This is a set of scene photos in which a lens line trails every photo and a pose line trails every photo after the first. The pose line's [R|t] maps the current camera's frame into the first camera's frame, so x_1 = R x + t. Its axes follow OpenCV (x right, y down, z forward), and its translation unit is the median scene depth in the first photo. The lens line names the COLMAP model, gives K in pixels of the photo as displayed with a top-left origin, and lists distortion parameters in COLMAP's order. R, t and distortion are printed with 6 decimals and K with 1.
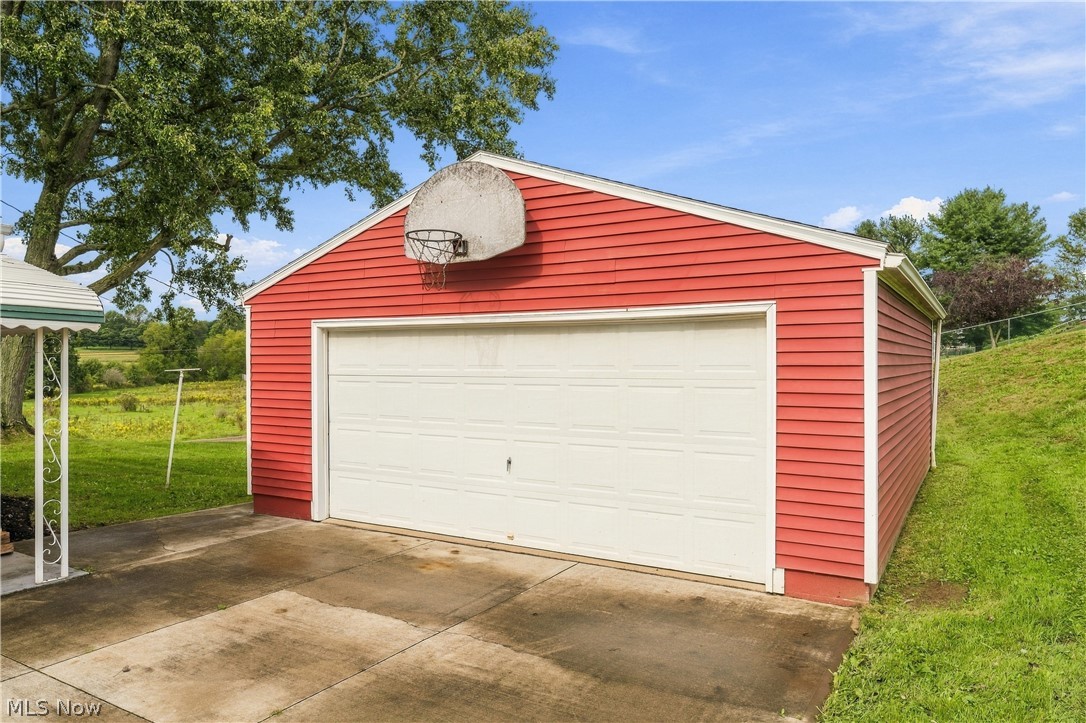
lens RADIAL K [[738.9, 0, 543.0], [0, 738.9, 361.5], [0, 0, 1]] dist [-0.000900, 0.000913]
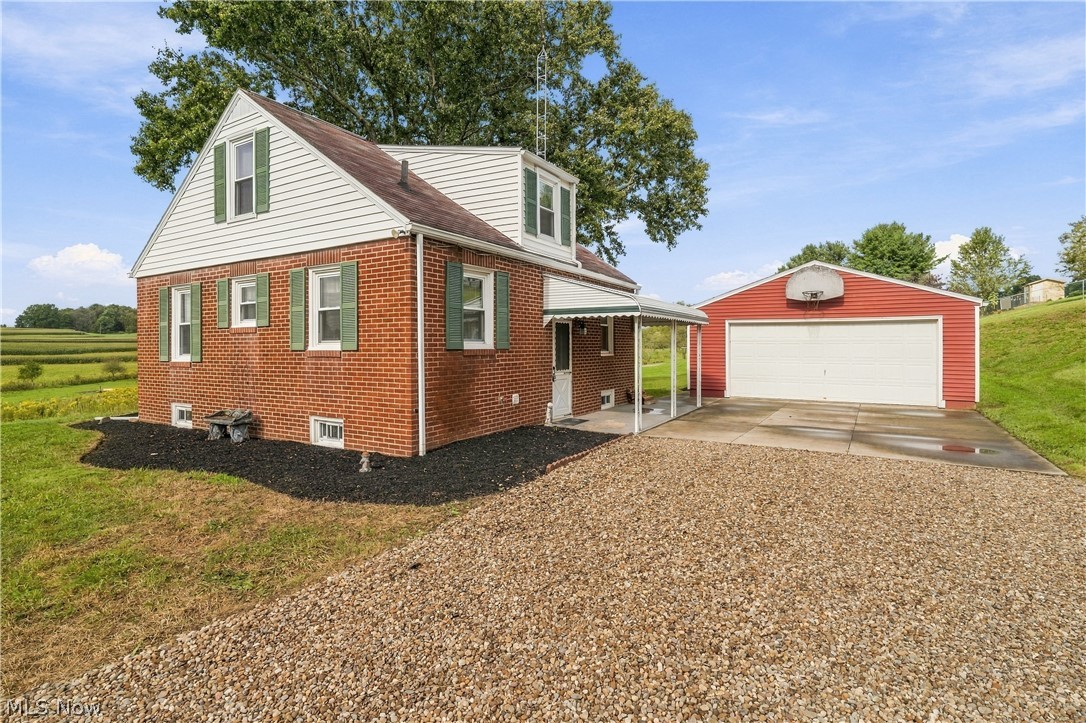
lens RADIAL K [[543.6, 0, 543.7], [0, 543.6, 347.2], [0, 0, 1]] dist [-0.011969, -0.000225]
pose [[0.999959, -0.002141, -0.008744, -0.873425], [0.002224, 0.999953, 0.009477, 0.018263], [0.008723, -0.009496, 0.999917, -0.843578]]
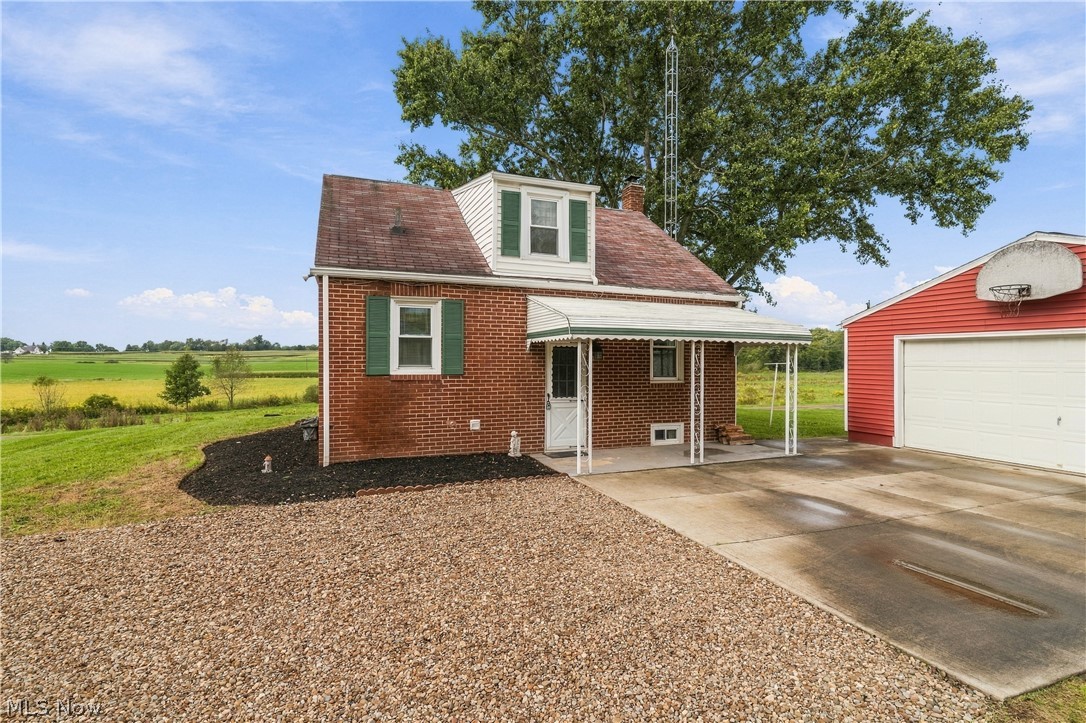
lens RADIAL K [[527.1, 0, 543.0], [0, 527.1, 361.5], [0, 0, 1]] dist [-0.000894, 0.001150]
pose [[0.784401, 0.001661, -0.620252, -0.175074], [0.000206, 0.999996, 0.002939, 0.002980], [0.620254, -0.002434, 0.784397, -0.500359]]
